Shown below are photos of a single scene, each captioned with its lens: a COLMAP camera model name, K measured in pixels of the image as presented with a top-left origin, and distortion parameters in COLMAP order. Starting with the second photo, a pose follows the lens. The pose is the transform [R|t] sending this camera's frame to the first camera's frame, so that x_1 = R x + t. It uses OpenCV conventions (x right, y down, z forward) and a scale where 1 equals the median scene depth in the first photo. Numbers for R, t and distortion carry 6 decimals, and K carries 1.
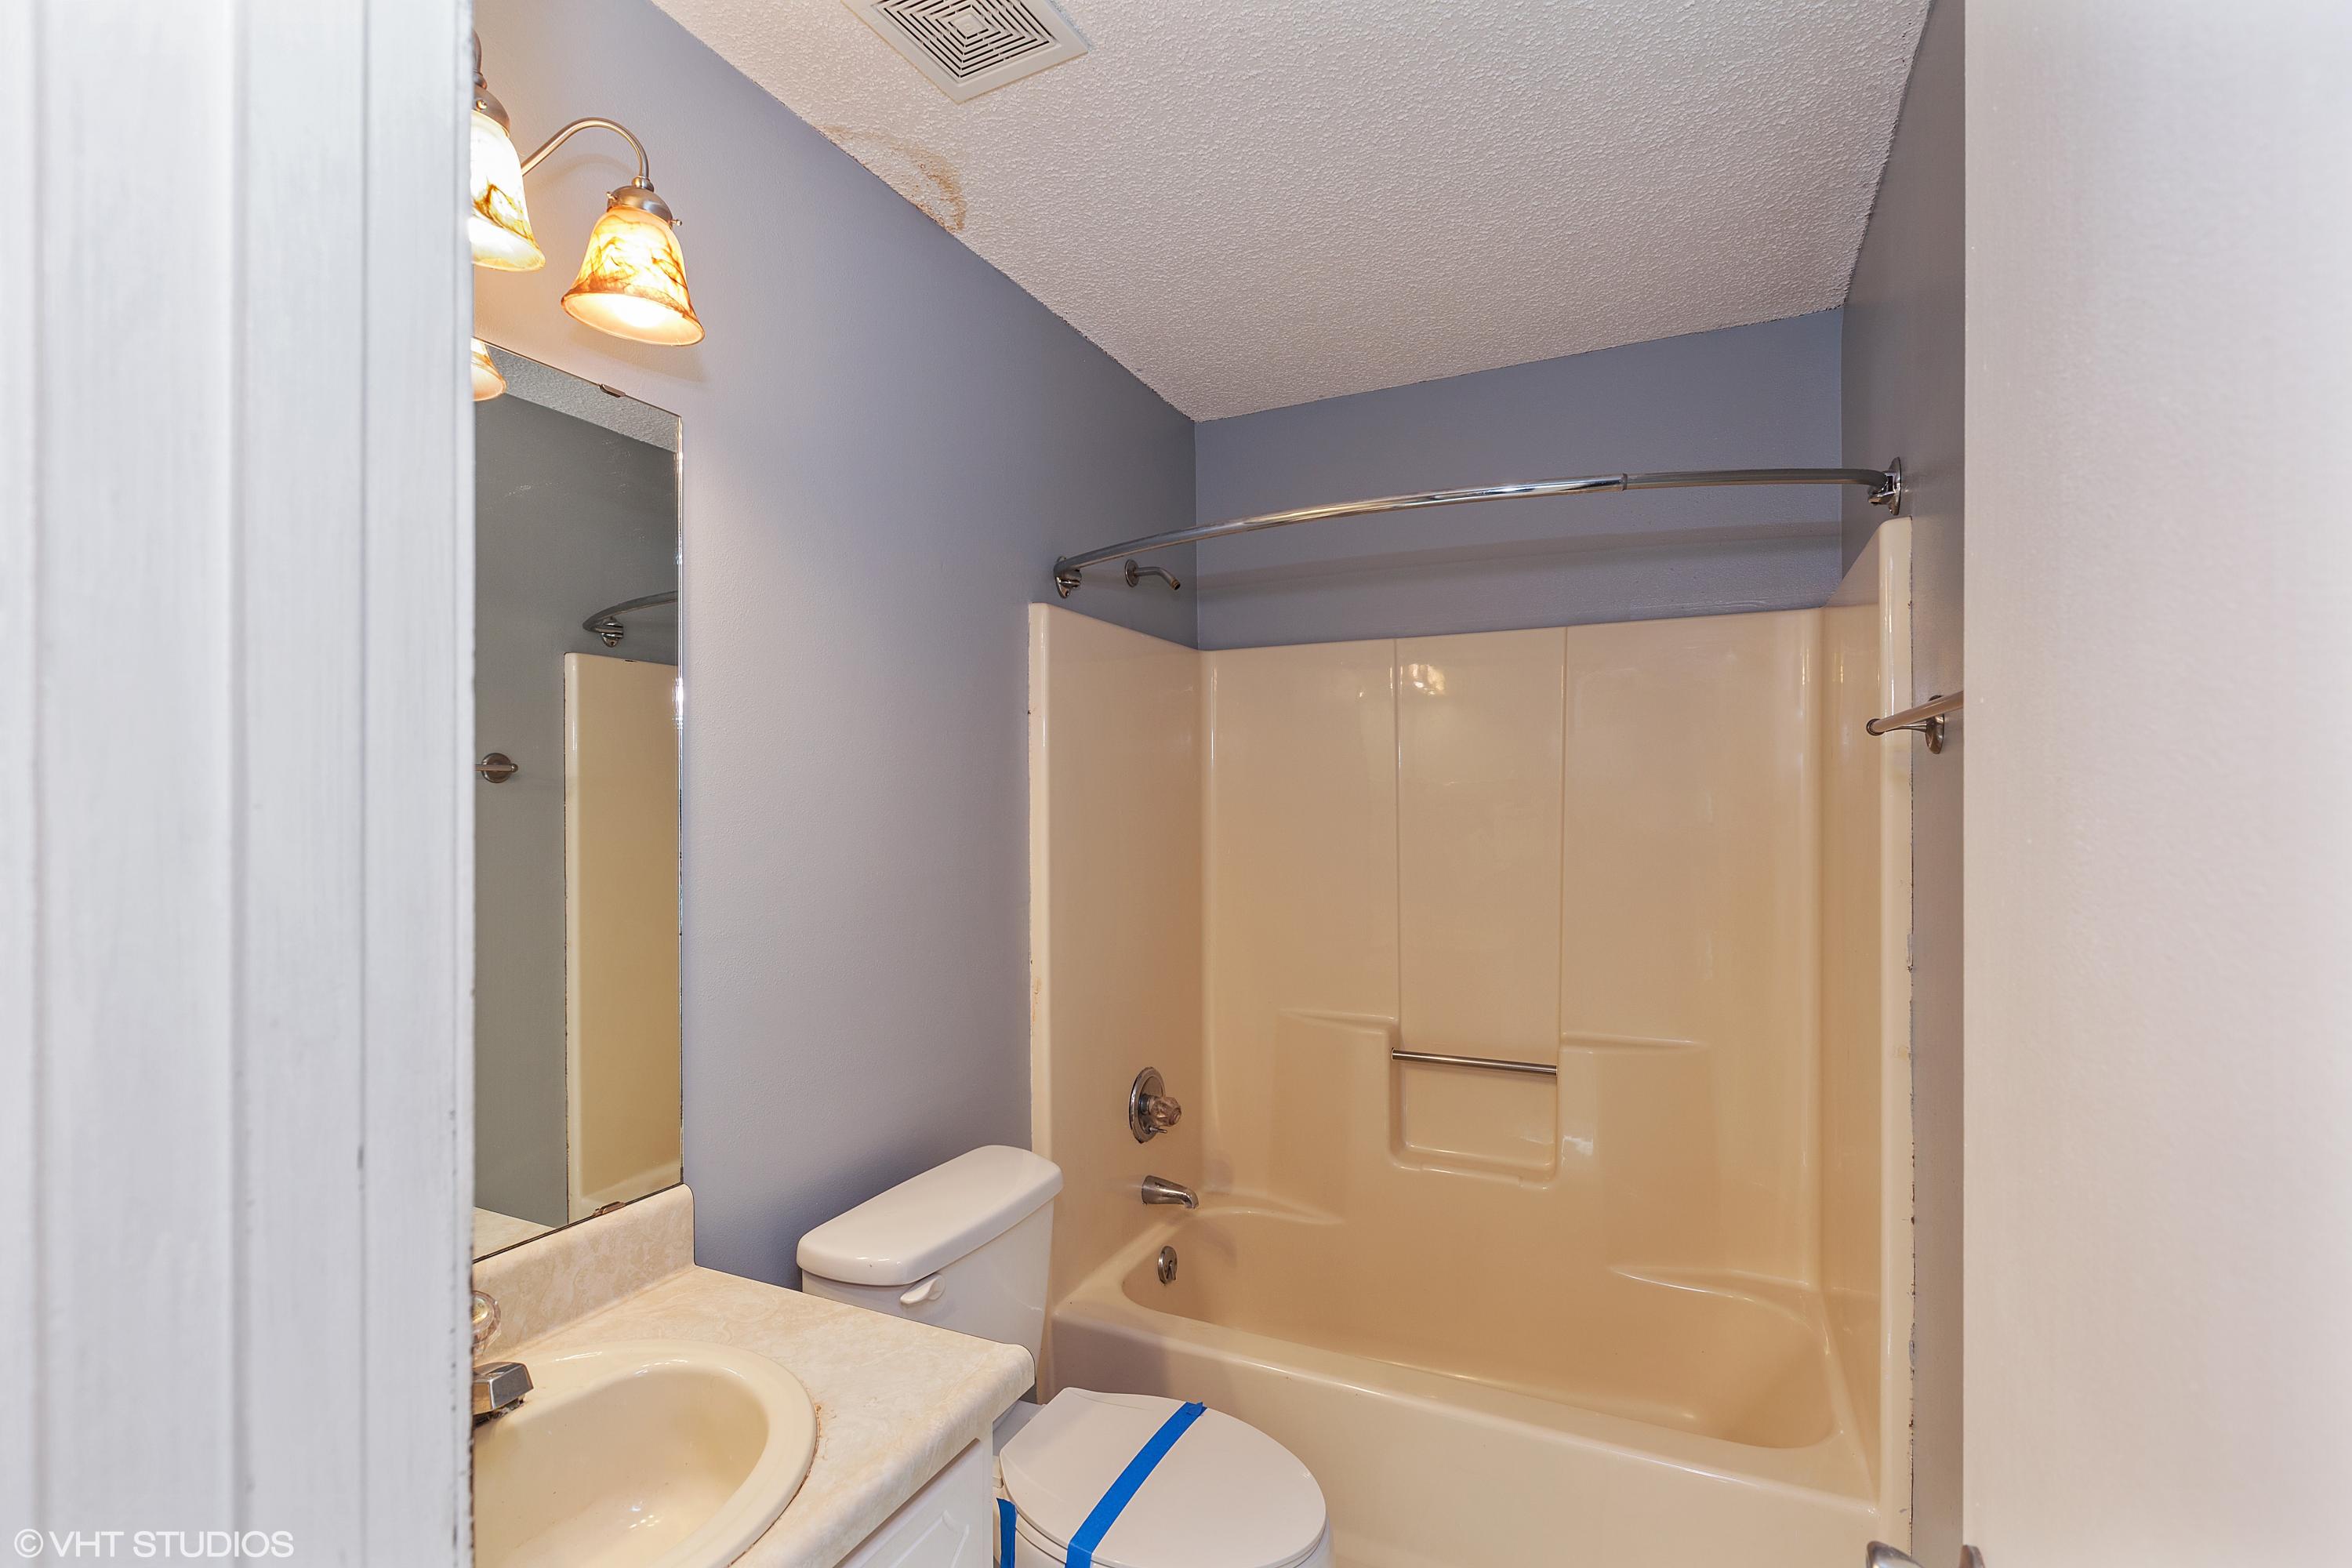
lens RADIAL K [[1056.6, 0, 1177.0], [0, 1056.6, 785.2], [0, 0, 1]] dist [-0.001765, -0.000659]
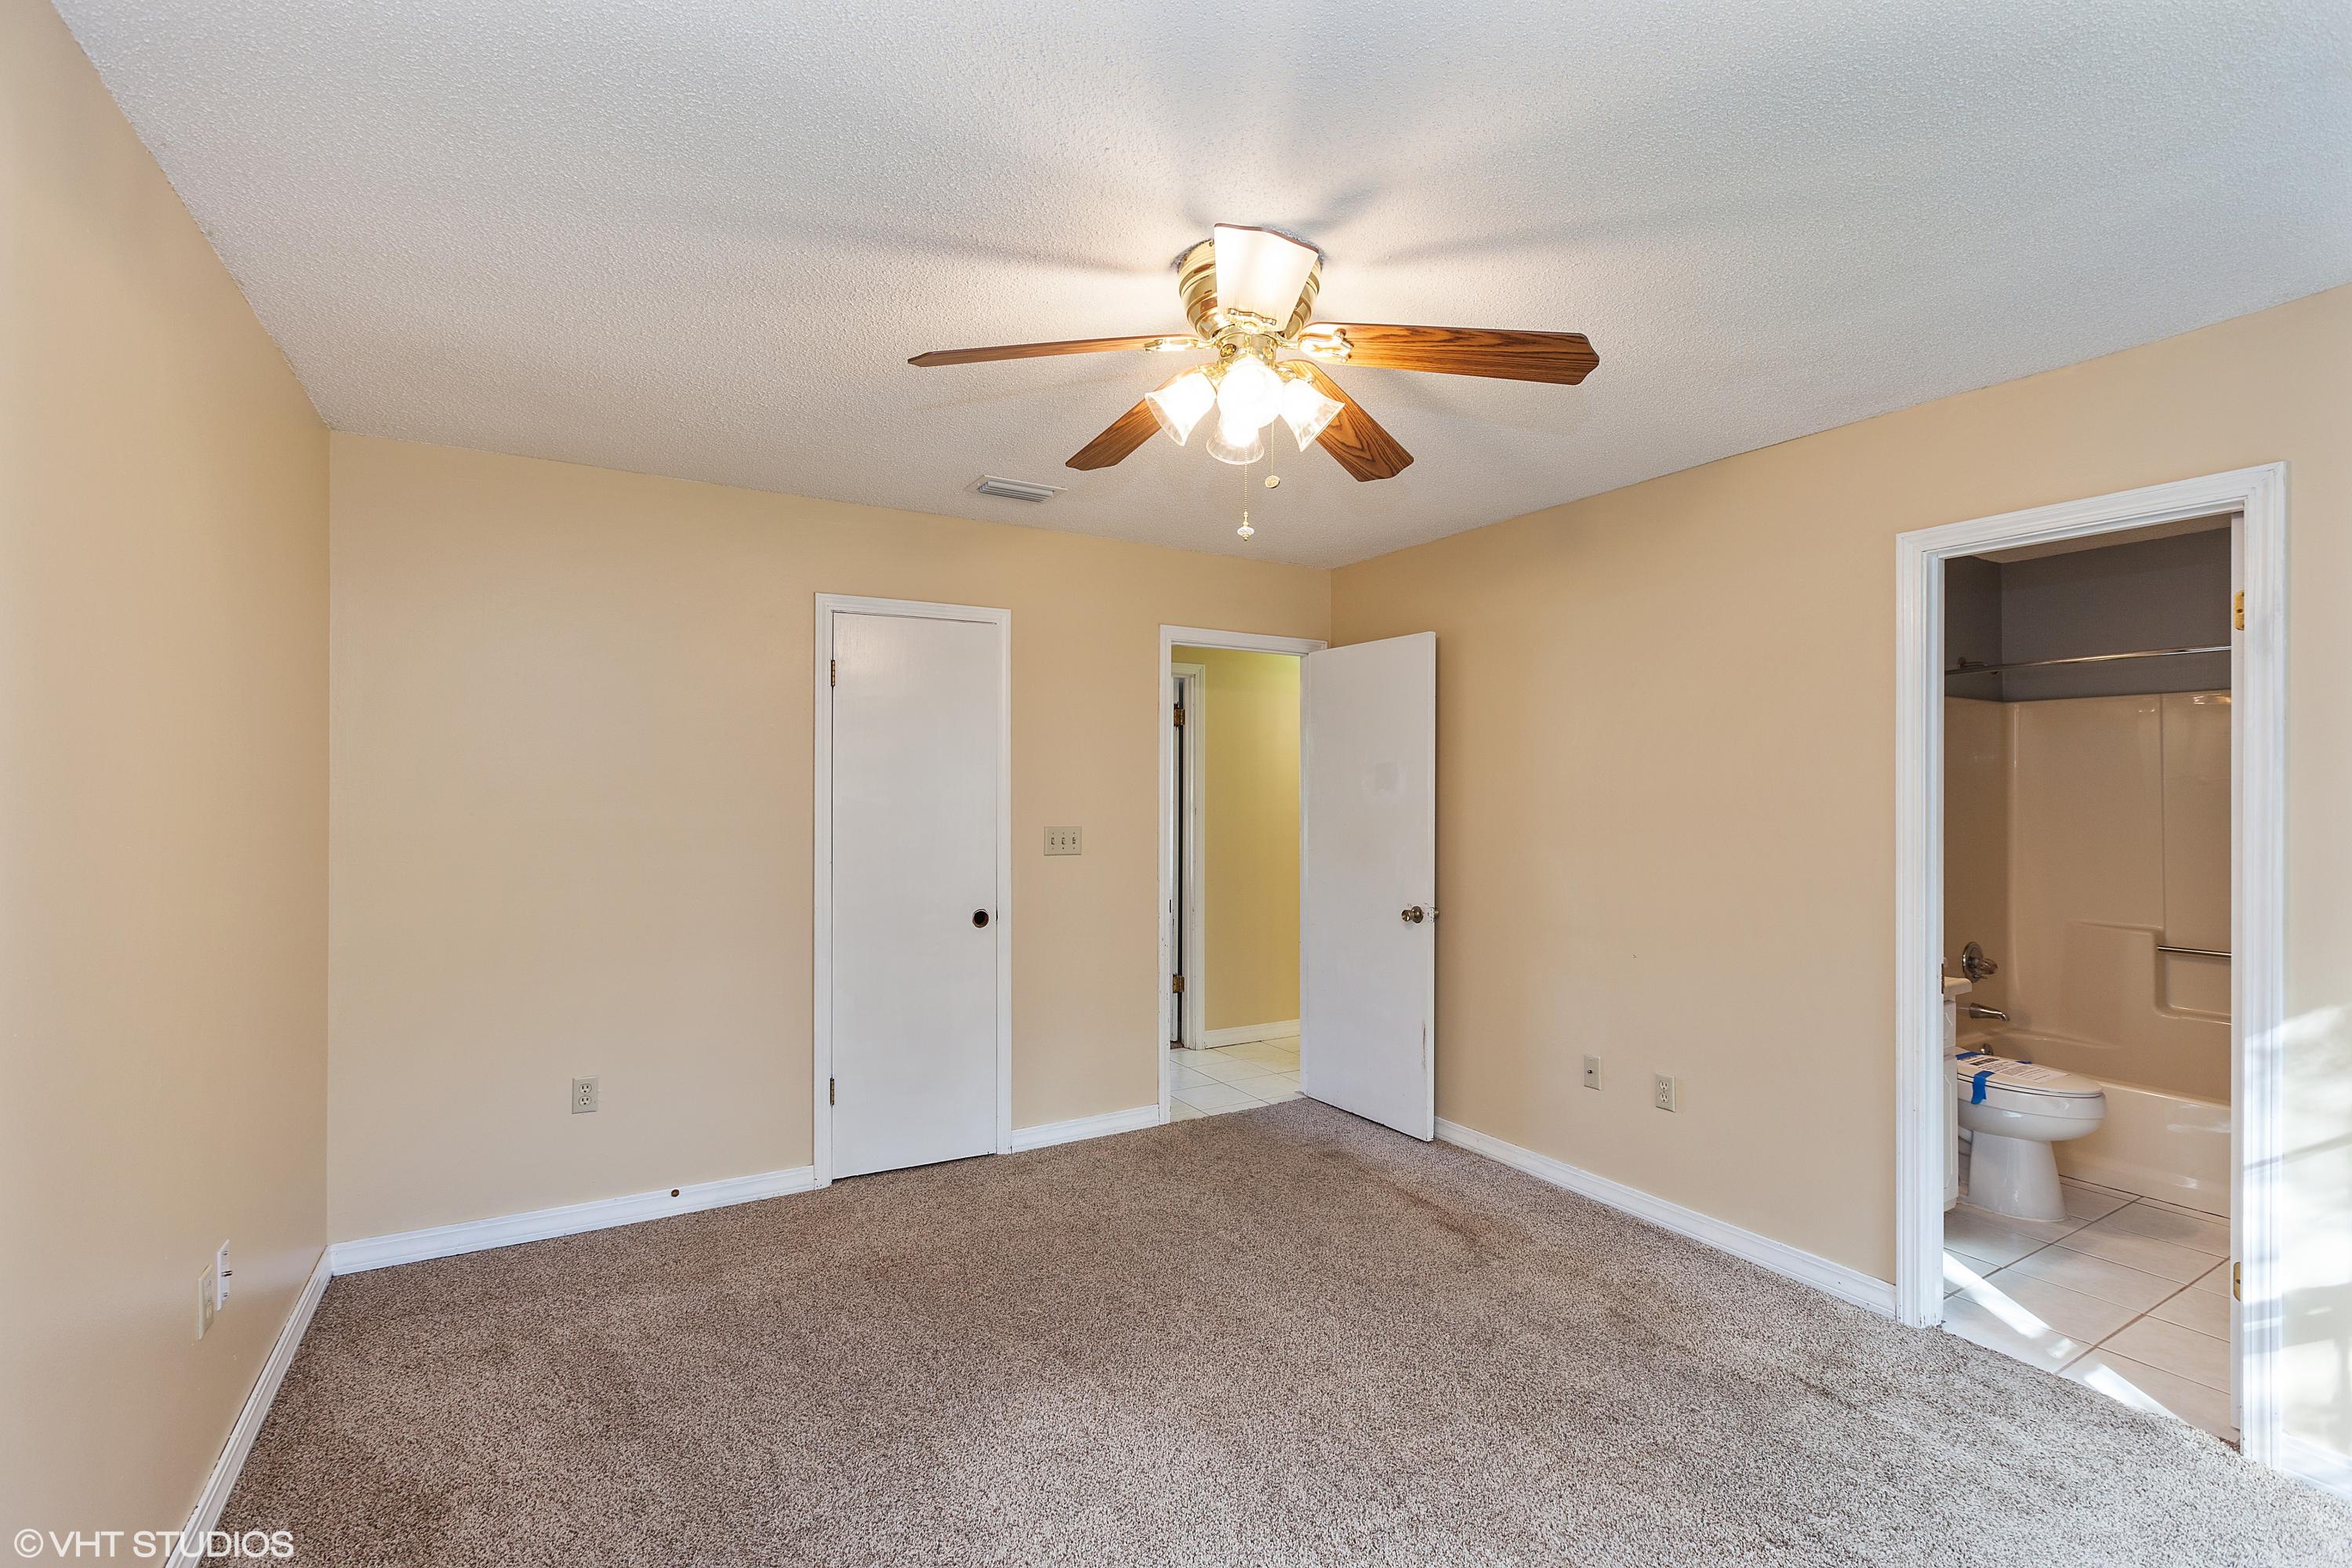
lens RADIAL K [[1056.6, 0, 1180.3], [0, 1056.6, 782.7], [0, 0, 1]] dist [-0.001765, -0.000659]
pose [[0.839394, 0.002253, -0.543519, -0.179308], [-0.004758, 0.999984, -0.003202, 0.010626], [0.543503, 0.005274, 0.839391, -1.193413]]
